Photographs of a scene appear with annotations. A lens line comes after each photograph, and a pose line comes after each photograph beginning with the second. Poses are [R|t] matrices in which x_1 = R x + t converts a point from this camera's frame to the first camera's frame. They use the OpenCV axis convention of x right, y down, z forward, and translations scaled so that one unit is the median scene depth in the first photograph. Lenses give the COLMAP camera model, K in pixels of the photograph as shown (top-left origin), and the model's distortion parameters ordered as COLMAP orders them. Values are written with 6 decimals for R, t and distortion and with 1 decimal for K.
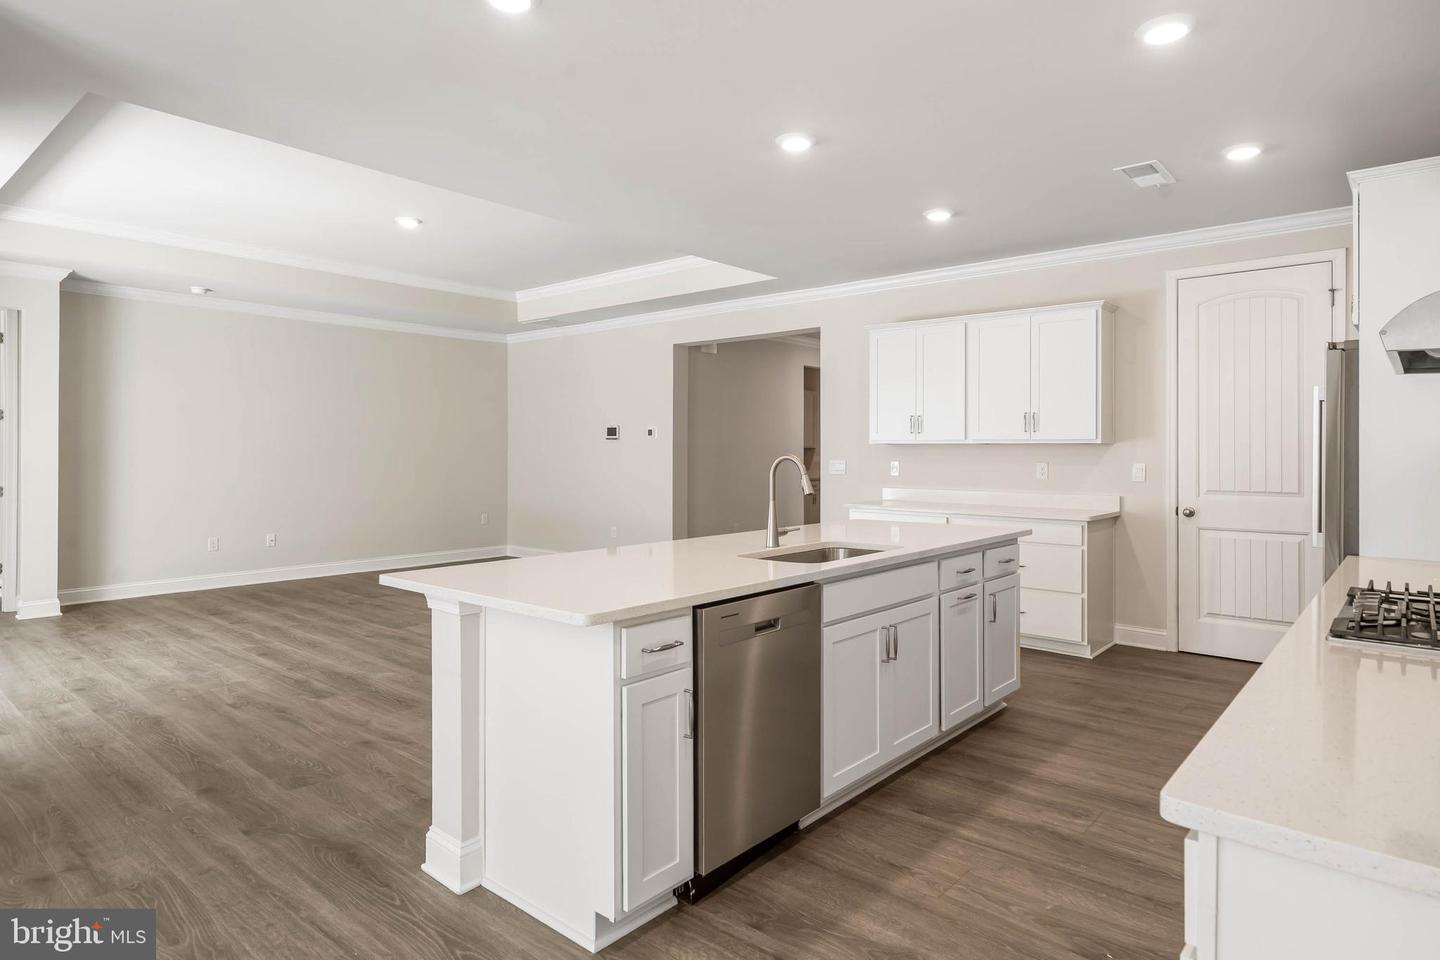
lens RADIAL K [[818.3, 0, 726.6], [0, 818.3, 451.3], [0, 0, 1]] dist [0.003064, -0.000388]
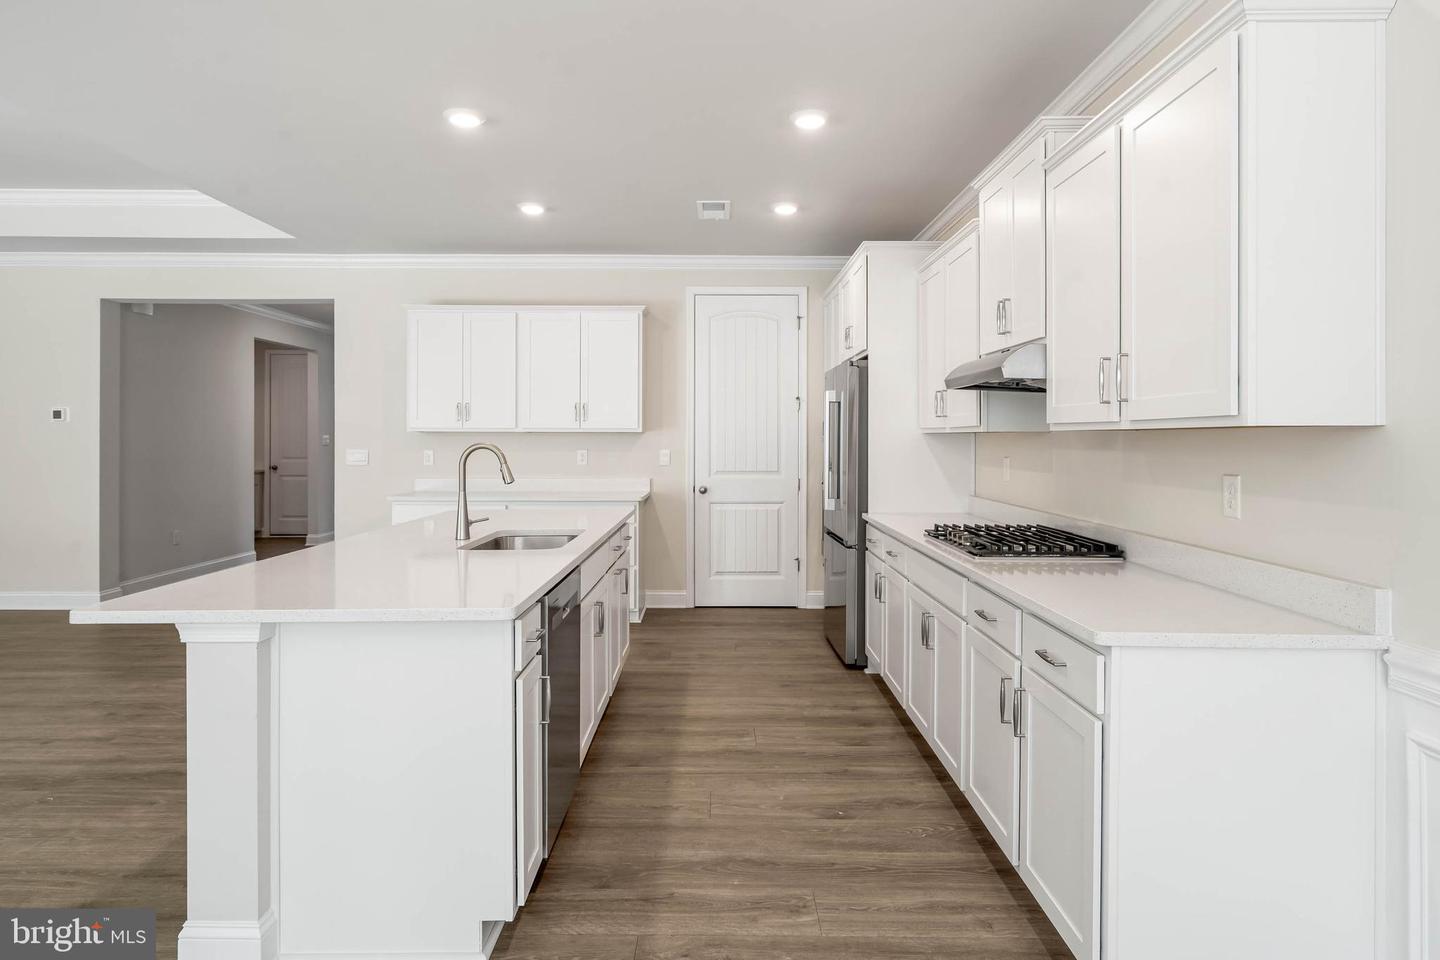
lens RADIAL K [[869.3, 0, 726.4], [0, 869.3, 439.3], [0, 0, 1]] dist [0.002706, 0.001012]
pose [[0.751310, -0.001357, 0.659948, -0.254787], [0.001501, 0.999999, 0.000347, -0.000018], [-0.659948, 0.000730, 0.751311, 0.020021]]
